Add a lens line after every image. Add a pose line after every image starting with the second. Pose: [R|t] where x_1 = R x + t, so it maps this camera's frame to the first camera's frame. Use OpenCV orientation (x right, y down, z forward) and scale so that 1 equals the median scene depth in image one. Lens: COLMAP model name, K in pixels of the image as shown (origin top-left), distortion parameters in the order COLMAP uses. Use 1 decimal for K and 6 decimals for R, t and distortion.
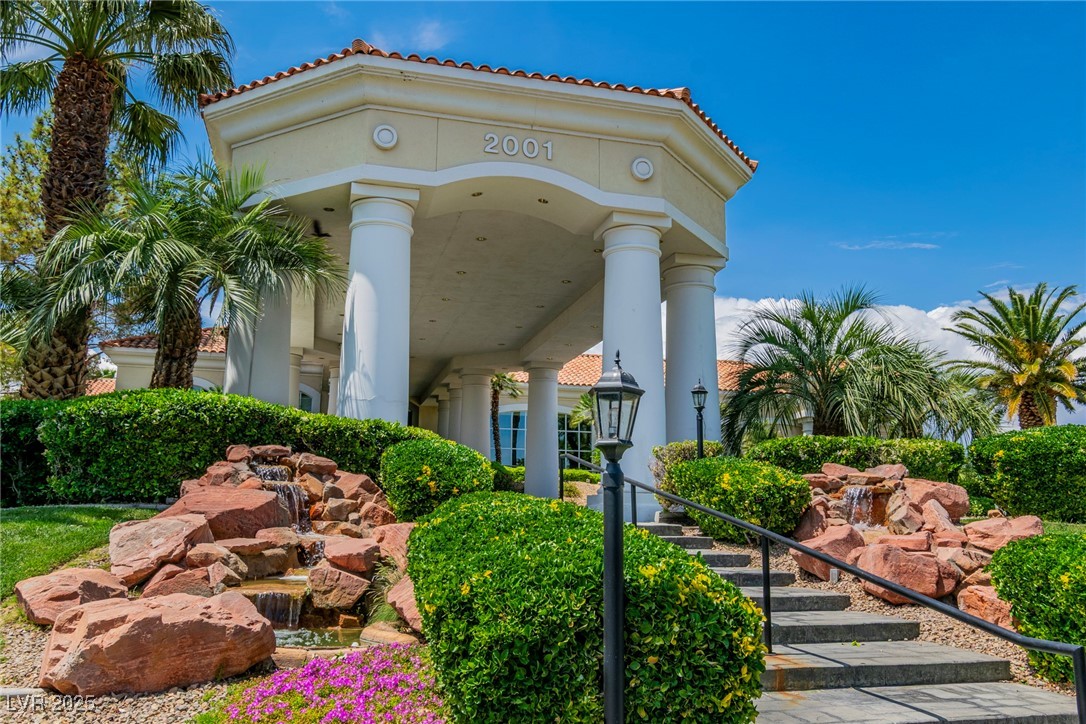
lens RADIAL K [[921.7, 0, 538.0], [0, 921.7, 364.2], [0, 0, 1]] dist [-0.006796, -0.002370]
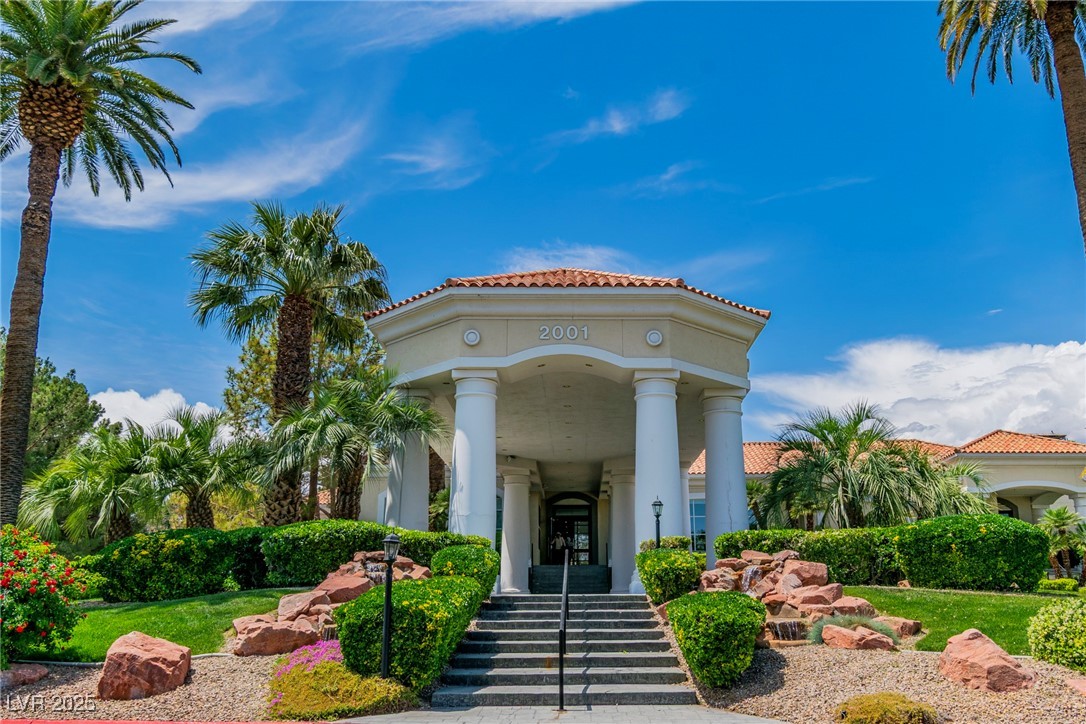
lens RADIAL K [[959.7, 0, 543.0], [0, 959.7, 362.0], [0, 0, 1]] dist [0.000198, 0.004870]
pose [[0.961495, -0.080811, -0.262674, 0.363977], [0.059436, 0.994316, -0.088337, -0.063099], [0.268319, 0.069323, 0.960832, -0.485795]]
